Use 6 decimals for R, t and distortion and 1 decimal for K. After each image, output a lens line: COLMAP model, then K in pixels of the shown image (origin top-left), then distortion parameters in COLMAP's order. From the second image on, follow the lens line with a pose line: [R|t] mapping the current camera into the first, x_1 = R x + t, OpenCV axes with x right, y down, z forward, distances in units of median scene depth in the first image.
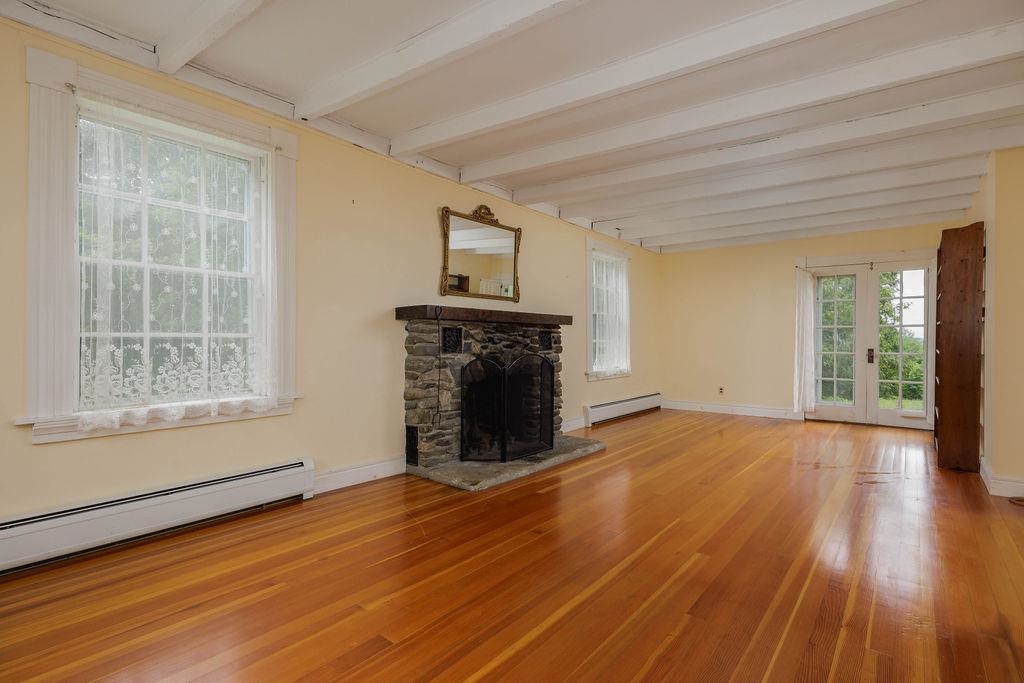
lens RADIAL K [[524.3, 0, 512.0], [0, 524.3, 341.5], [0, 0, 1]] dist [0.000528, 0.000110]
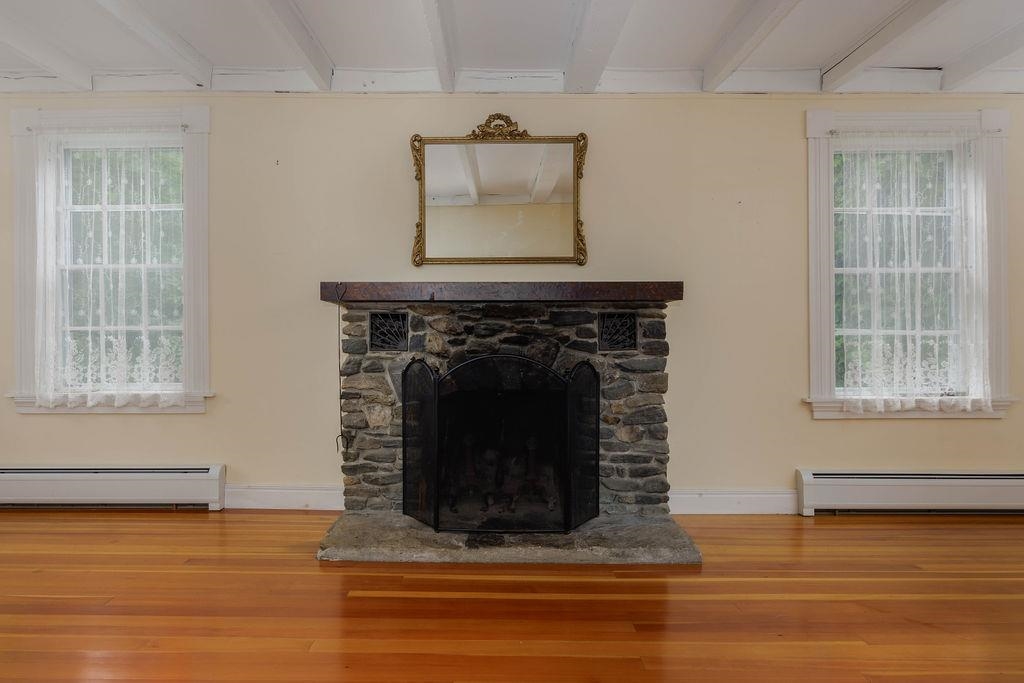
lens RADIAL K [[614.0, 0, 512.0], [0, 614.0, 341.5], [0, 0, 1]] dist [-0.007640, -0.001699]
pose [[0.583355, 0.003403, -0.812210, 0.582299], [-0.000448, 0.999992, 0.003868, 0.007174], [0.812217, -0.001892, 0.583352, 0.627700]]
